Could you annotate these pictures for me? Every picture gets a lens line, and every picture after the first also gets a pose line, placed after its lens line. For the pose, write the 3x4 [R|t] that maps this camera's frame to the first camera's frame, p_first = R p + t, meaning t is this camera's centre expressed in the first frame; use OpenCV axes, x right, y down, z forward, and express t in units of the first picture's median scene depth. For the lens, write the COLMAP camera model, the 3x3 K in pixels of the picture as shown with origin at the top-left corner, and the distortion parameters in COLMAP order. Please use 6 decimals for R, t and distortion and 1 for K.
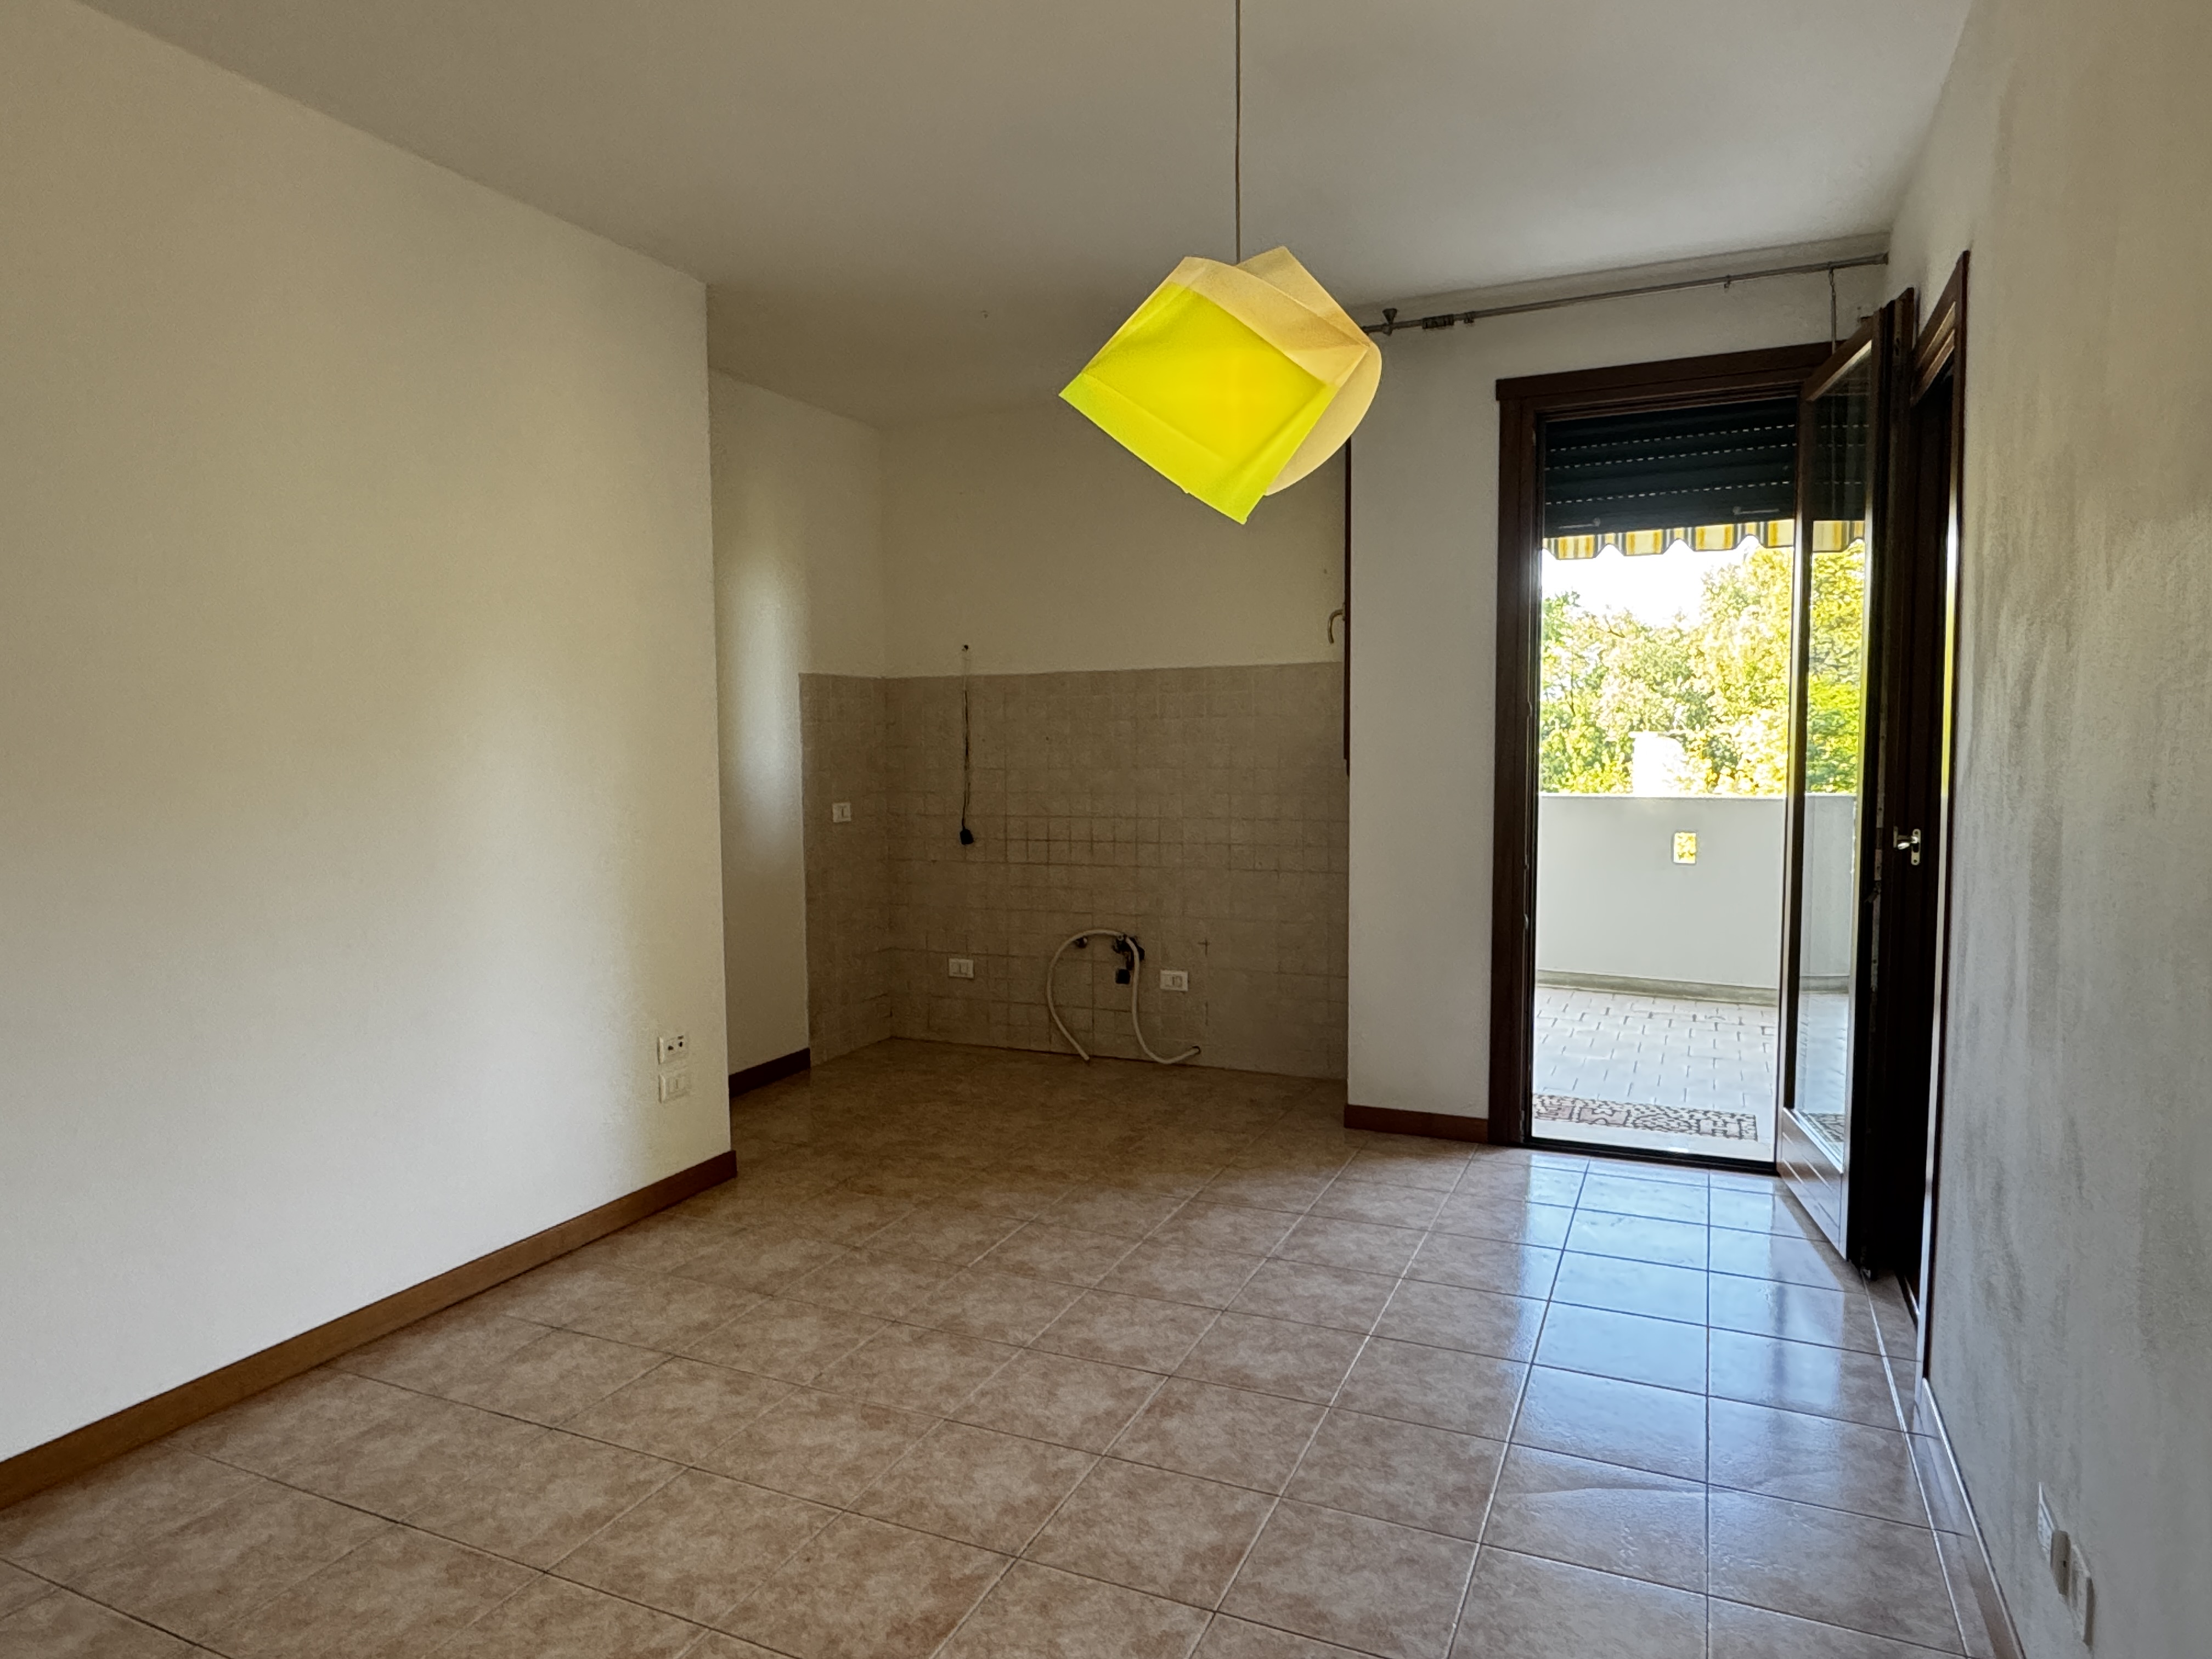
lens RADIAL K [[1333.1, 0, 1105.0], [0, 1333.1, 831.1], [0, 0, 1]] dist [-0.013226, 0.003972]
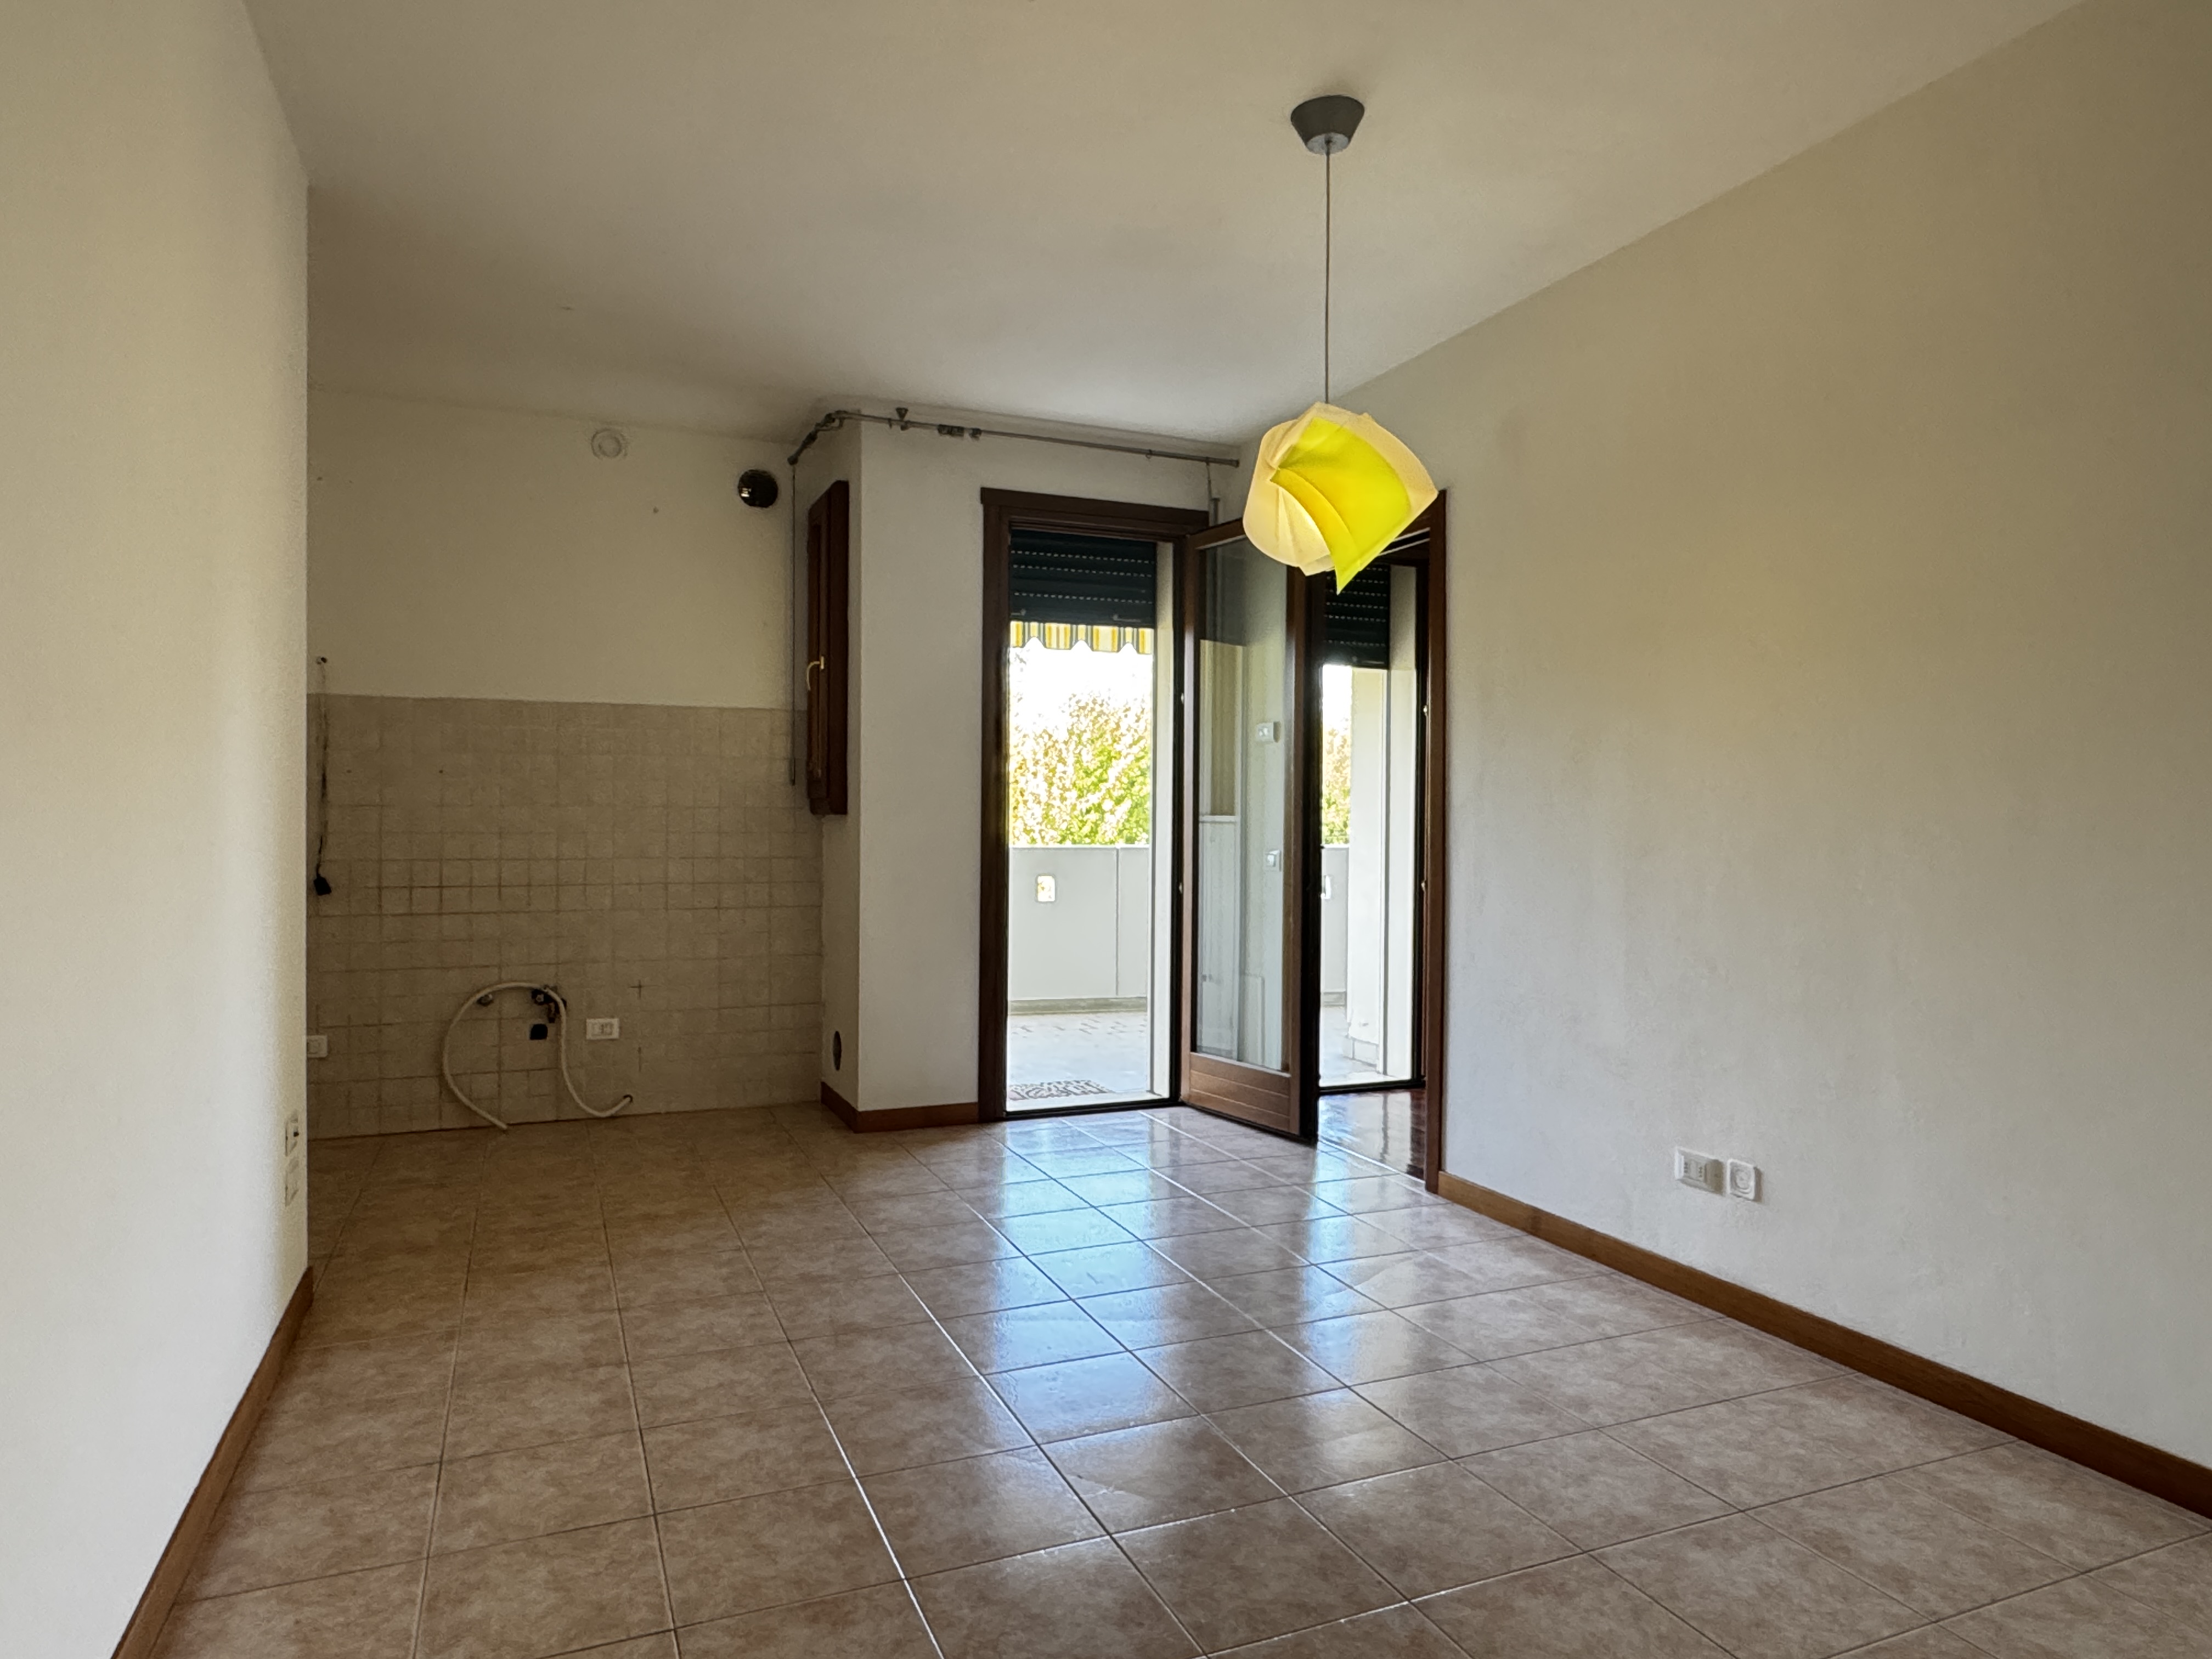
lens RADIAL K [[1333.1, 0, 1102.5], [0, 1333.1, 827.7], [0, 0, 1]] dist [-0.013226, 0.003972]
pose [[0.678051, 0.010366, 0.734942, -0.498907], [0.037813, 0.998085, -0.048964, 0.035067], [-0.734042, 0.060990, 0.676360, 0.105098]]
